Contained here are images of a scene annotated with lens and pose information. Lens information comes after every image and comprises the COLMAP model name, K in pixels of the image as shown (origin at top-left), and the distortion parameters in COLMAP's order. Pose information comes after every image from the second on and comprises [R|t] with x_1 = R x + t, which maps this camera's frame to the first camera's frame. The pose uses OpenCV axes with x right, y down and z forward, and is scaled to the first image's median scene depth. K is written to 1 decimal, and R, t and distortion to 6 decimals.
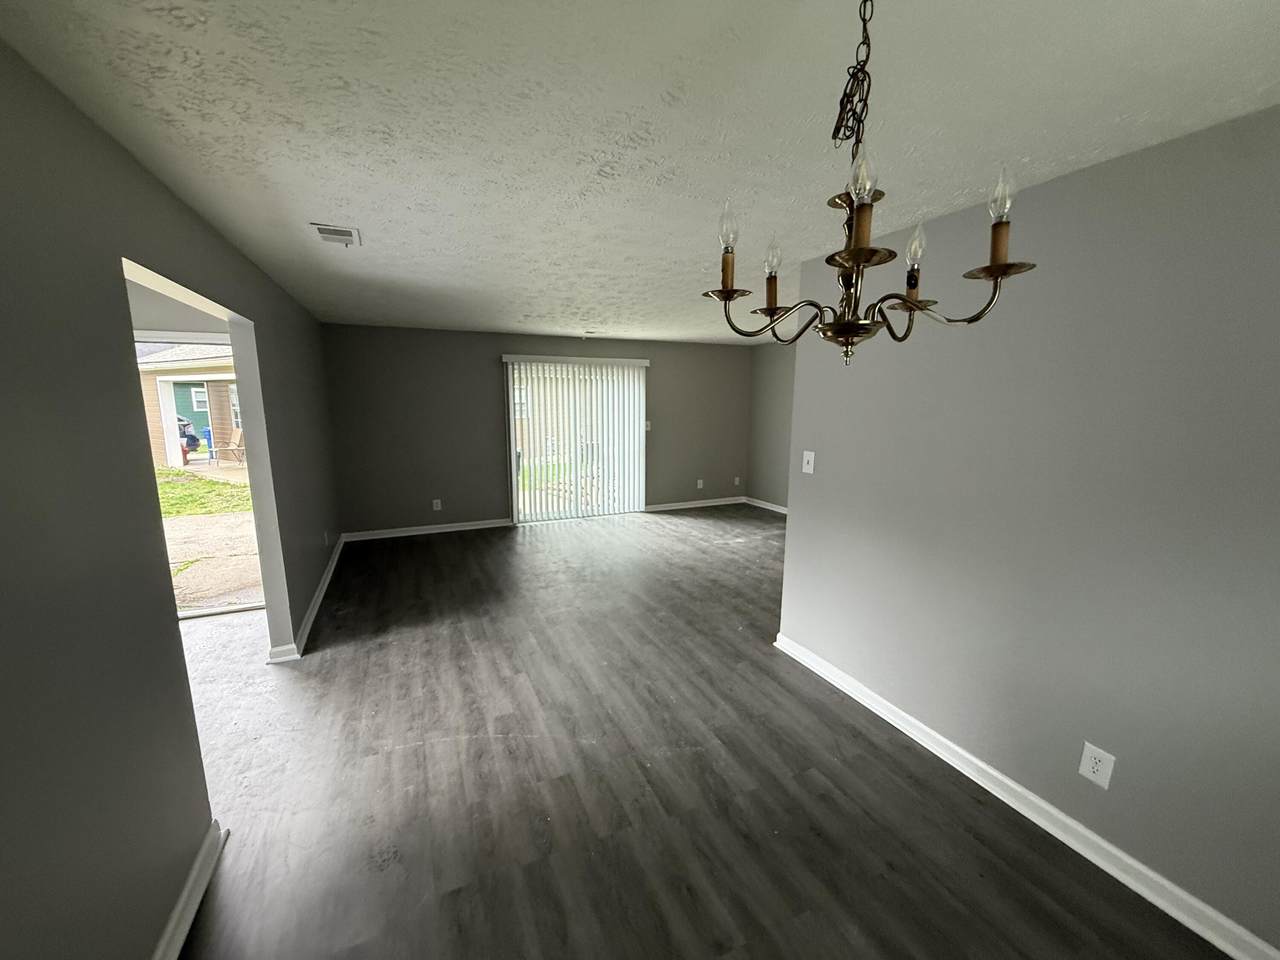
lens RADIAL K [[509.3, 0, 634.3], [0, 509.3, 476.7], [0, 0, 1]] dist [0.002800, 0.000127]
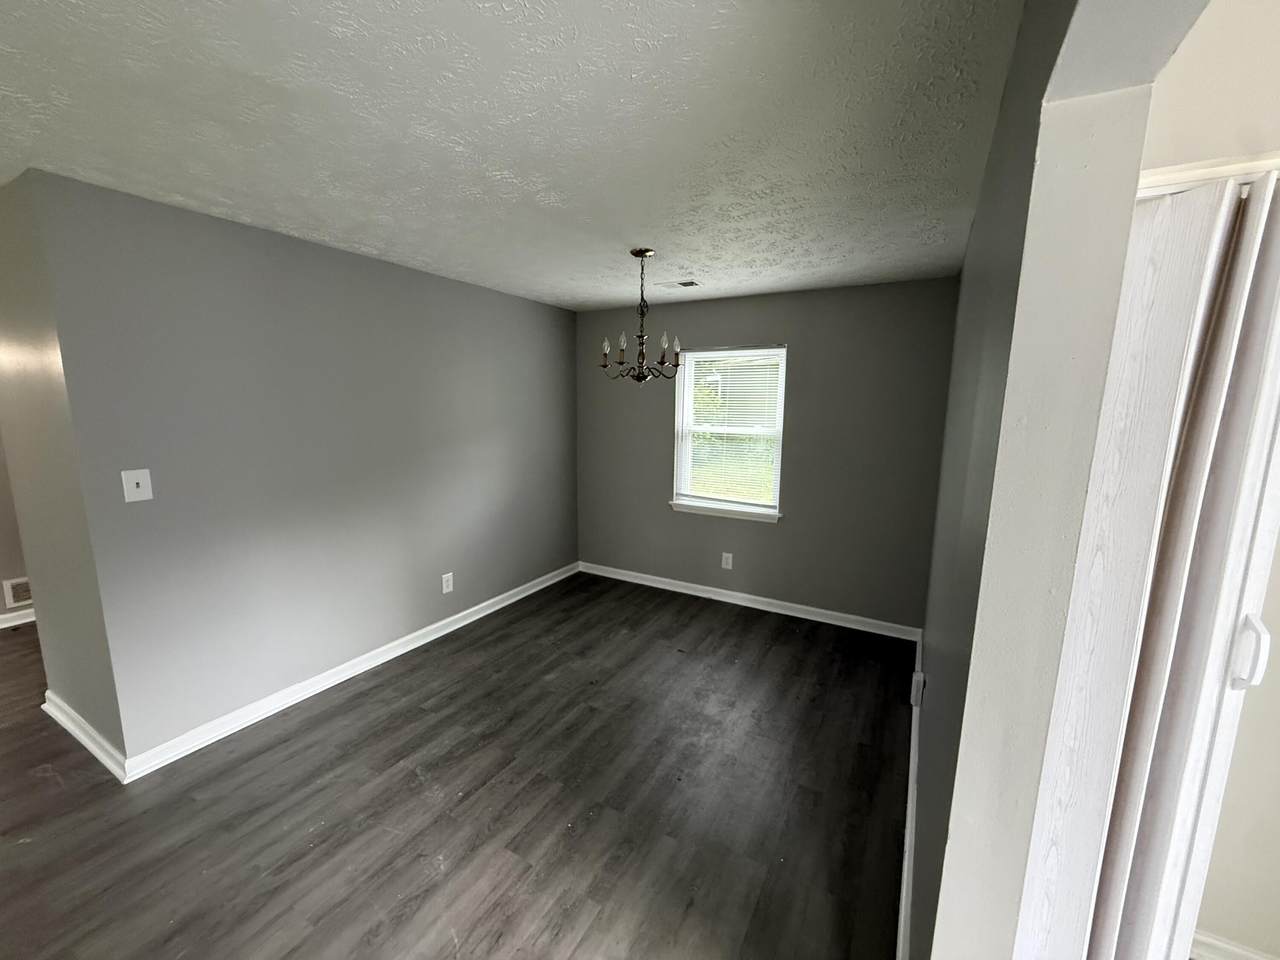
lens RADIAL K [[509.3, 0, 633.2], [0, 509.3, 479.4], [0, 0, 1]] dist [0.002800, 0.000127]
pose [[-0.587831, -0.134346, 0.797750, -0.574504], [0.110891, 0.963425, 0.243958, -0.123626], [-0.801347, 0.231870, -0.551433, 0.789822]]
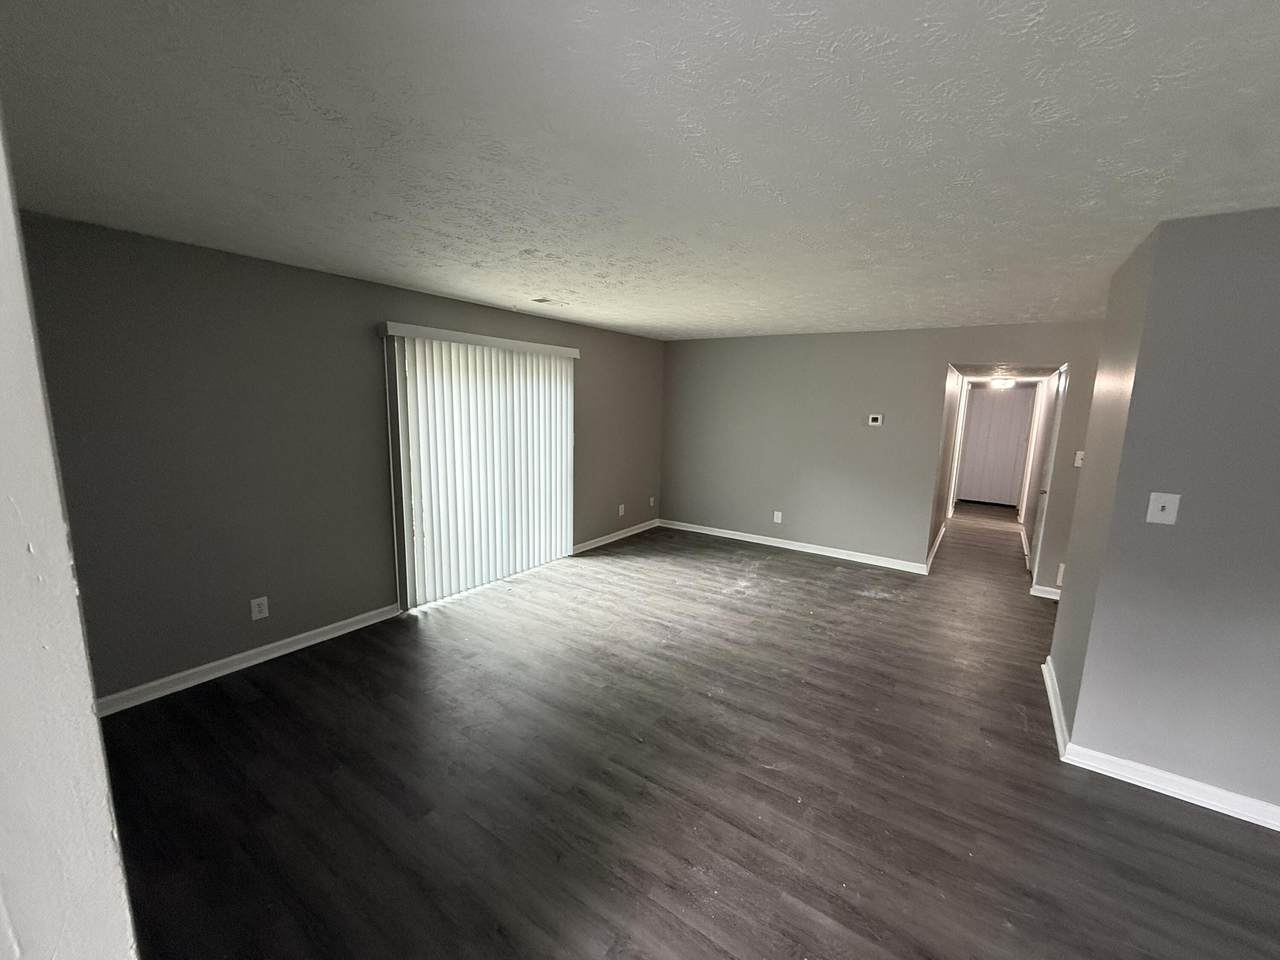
lens RADIAL K [[509.3, 0, 636.7], [0, 509.3, 479.5], [0, 0, 1]] dist [0.002800, 0.000127]
pose [[0.859379, -0.060407, 0.507759, -0.602033], [0.056945, 0.998127, 0.022366, -0.118279], [-0.508159, 0.009693, 0.861209, 0.712923]]
